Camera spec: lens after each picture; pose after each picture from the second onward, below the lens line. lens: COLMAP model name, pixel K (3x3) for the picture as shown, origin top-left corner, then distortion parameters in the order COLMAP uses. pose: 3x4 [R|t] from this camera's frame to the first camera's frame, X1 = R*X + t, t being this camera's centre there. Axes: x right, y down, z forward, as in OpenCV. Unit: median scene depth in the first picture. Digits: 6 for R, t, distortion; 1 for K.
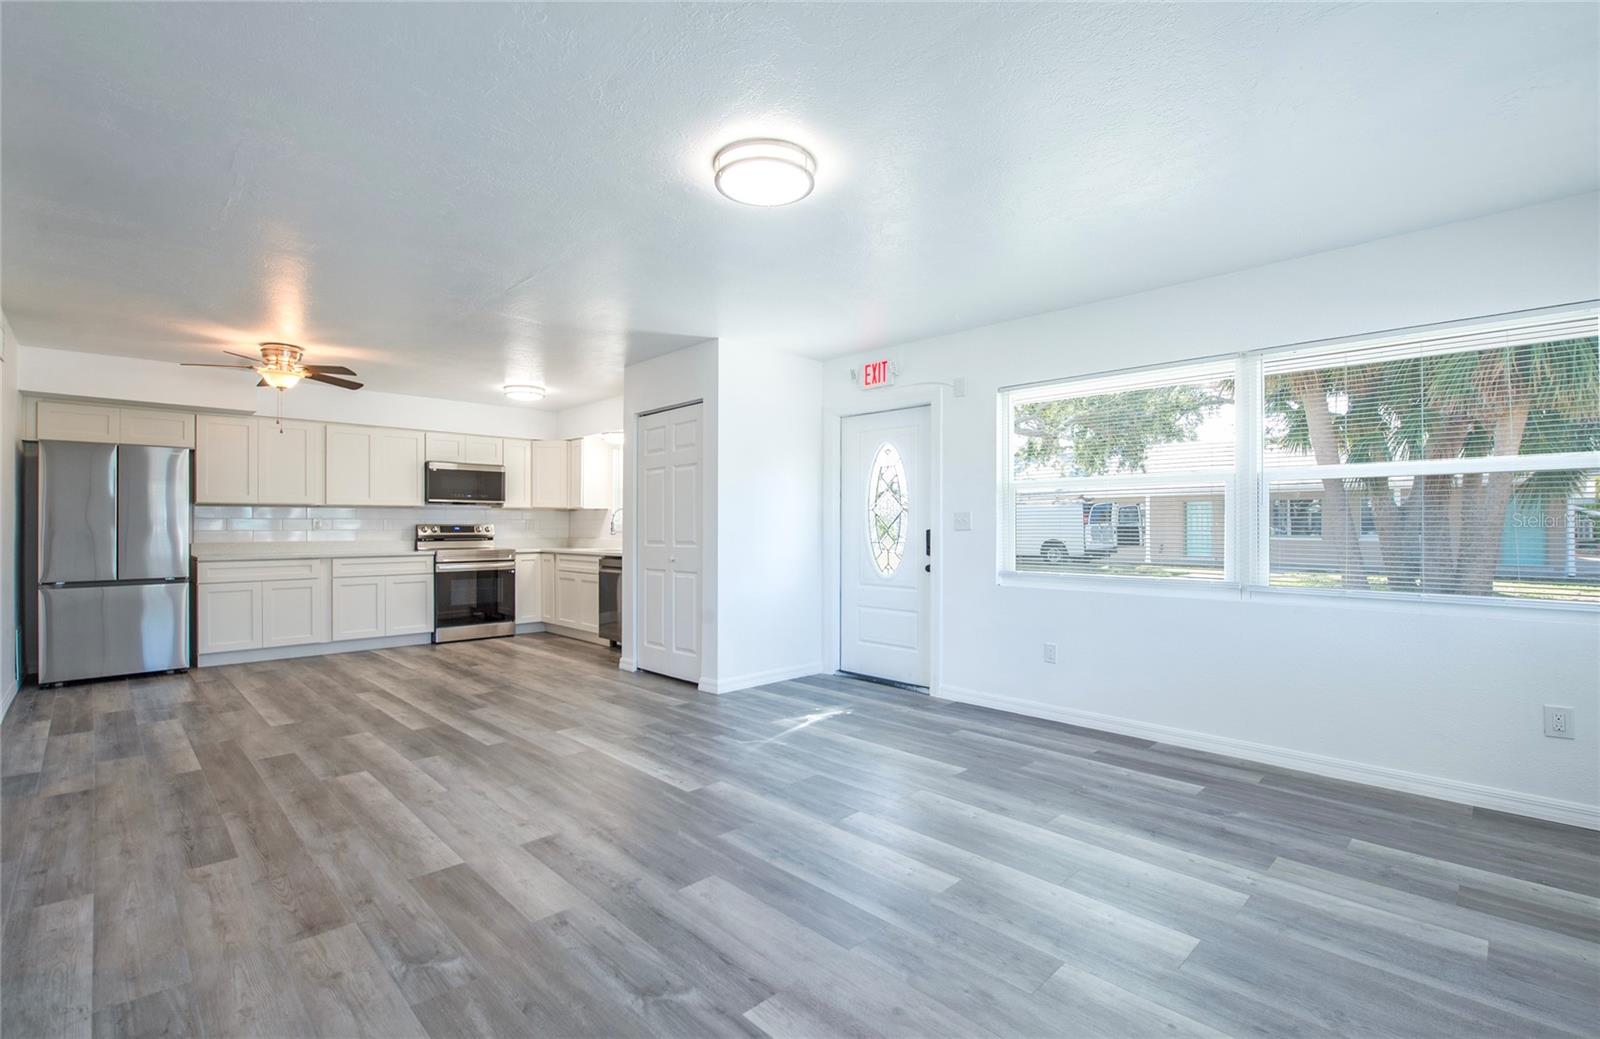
lens RADIAL K [[740.9, 0, 800.0], [0, 740.9, 519.5], [0, 0, 1]] dist [-0.015651, -0.000110]
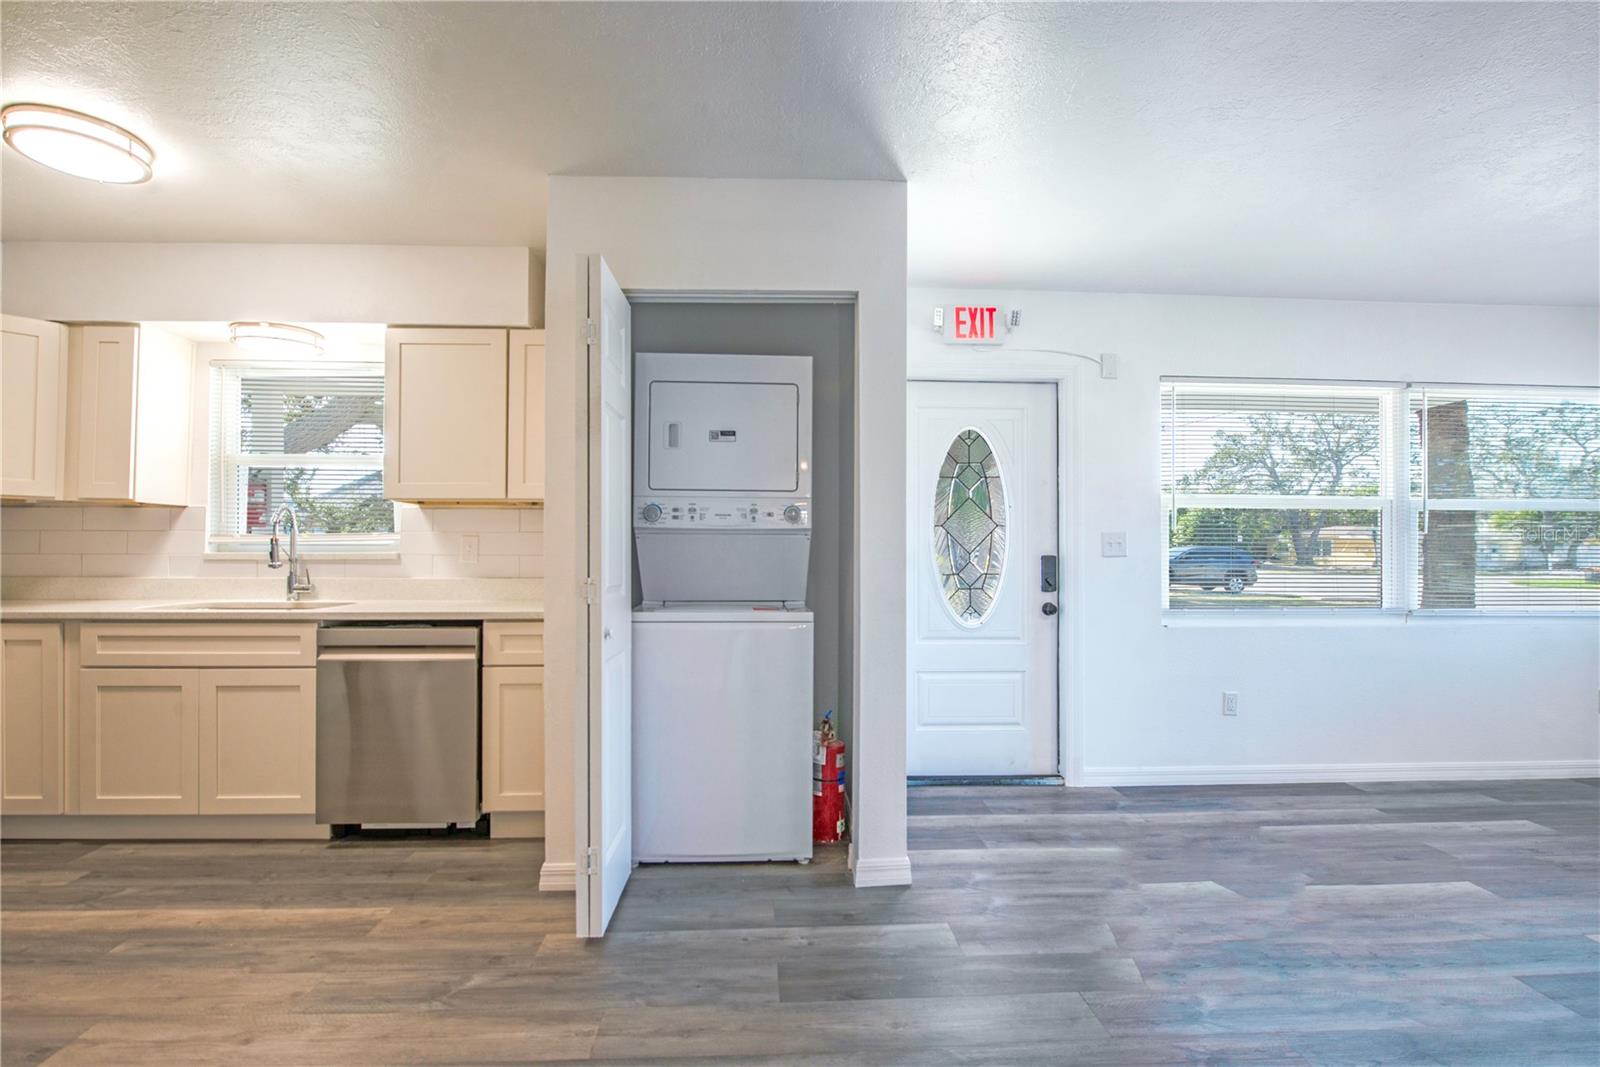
lens RADIAL K [[755.4, 0, 800.0], [0, 755.4, 533.5], [0, 0, 1]] dist [-0.018780, -0.000699]
pose [[0.660044, 0.015216, 0.751073, -0.713769], [-0.010770, 0.999884, -0.010792, 0.003696], [-0.751150, -0.000966, 0.660131, 0.929705]]
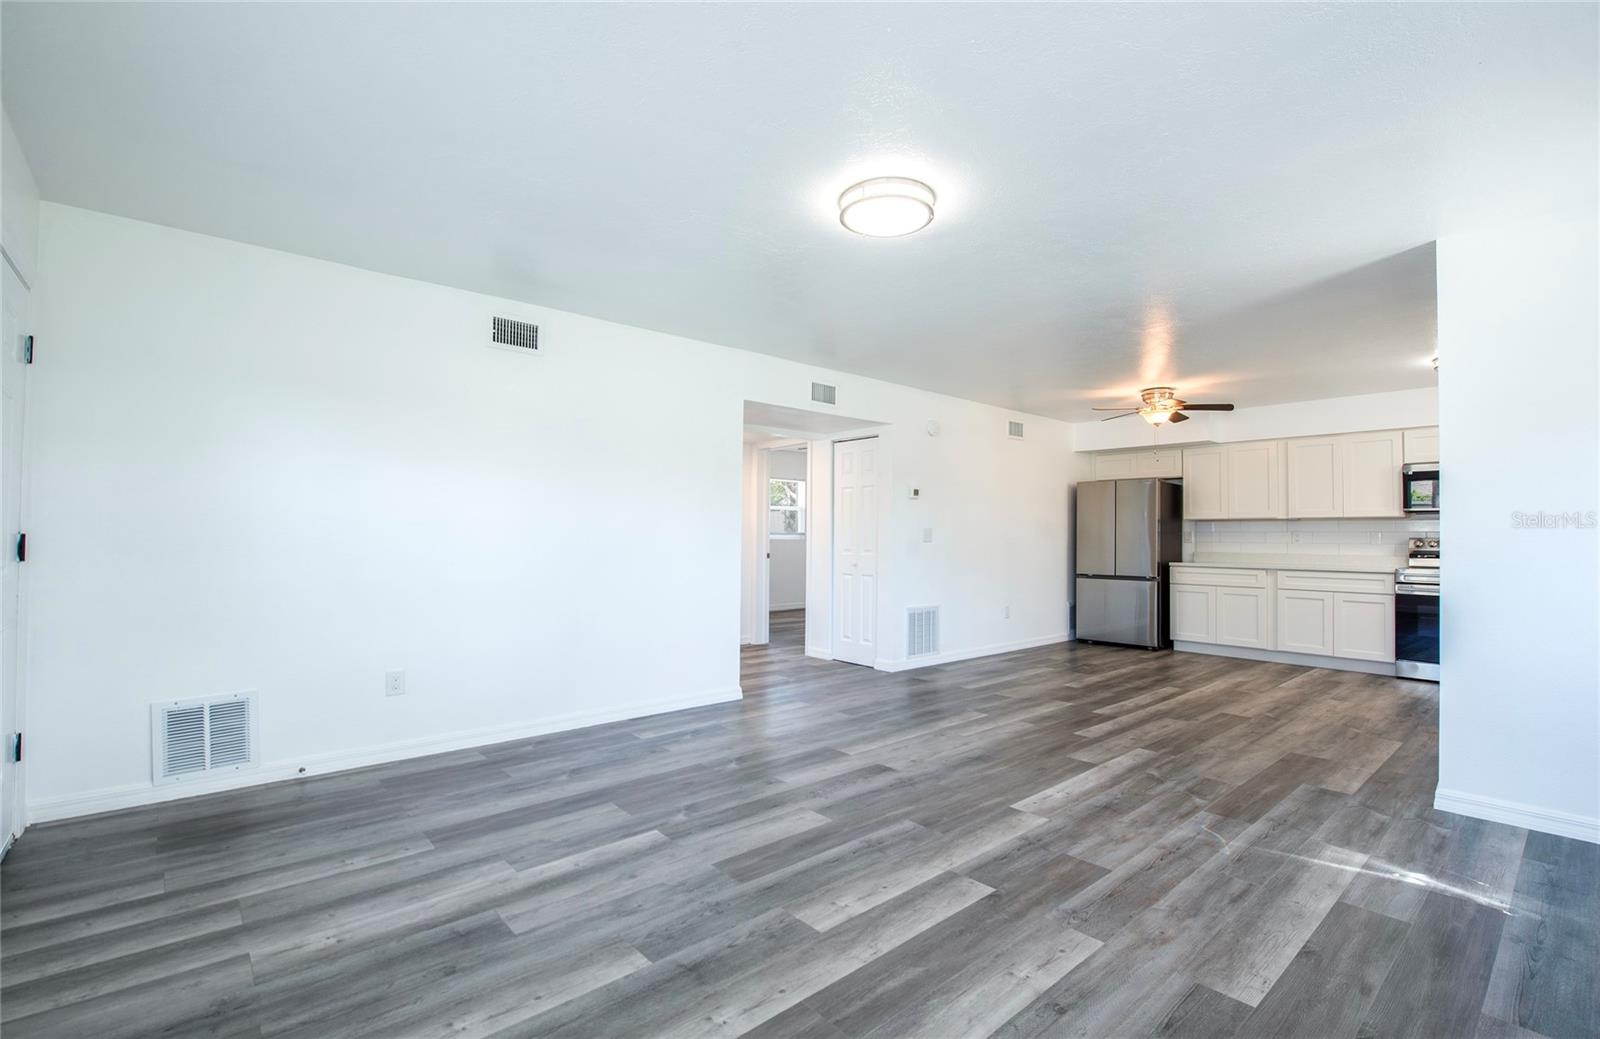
lens RADIAL K [[713.6, 0, 786.1], [0, 713.6, 519.7], [0, 0, 1]] dist [-0.002902, -0.000753]
pose [[-0.083228, -0.022625, -0.996274, 0.694871], [0.003105, 0.999731, -0.022963, 0.005739], [0.996526, -0.005005, -0.083135, 0.655630]]
